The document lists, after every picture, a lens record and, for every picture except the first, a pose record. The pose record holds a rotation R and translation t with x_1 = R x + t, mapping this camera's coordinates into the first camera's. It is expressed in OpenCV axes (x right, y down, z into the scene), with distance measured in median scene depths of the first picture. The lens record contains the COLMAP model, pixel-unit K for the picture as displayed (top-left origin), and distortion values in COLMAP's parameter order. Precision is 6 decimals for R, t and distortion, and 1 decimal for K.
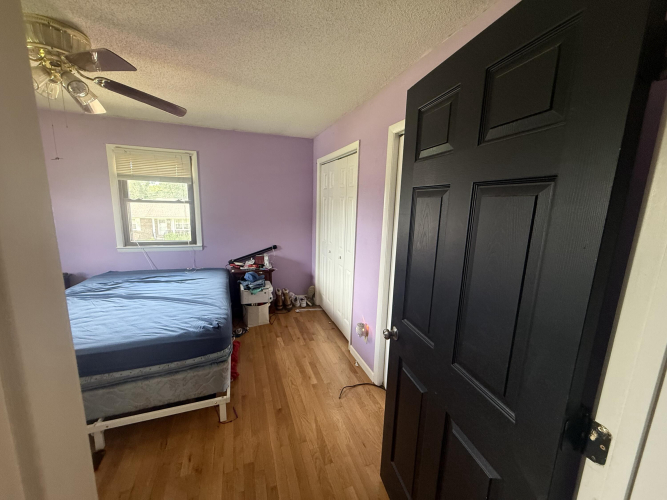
lens RADIAL K [[266.2, 0, 332.2], [0, 266.2, 249.6], [0, 0, 1]] dist [-0.000478, 0.000251]
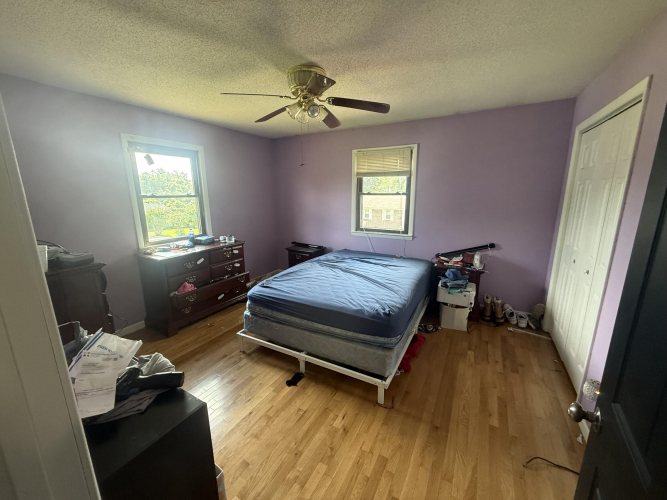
lens RADIAL K [[266.2, 0, 332.2], [0, 266.2, 249.6], [0, 0, 1]] dist [-0.000478, 0.000251]
pose [[0.650413, 0.127967, -0.748724, 0.101676], [-0.108393, 0.991255, 0.075259, -0.006363], [0.751807, 0.032207, 0.658596, 0.090904]]
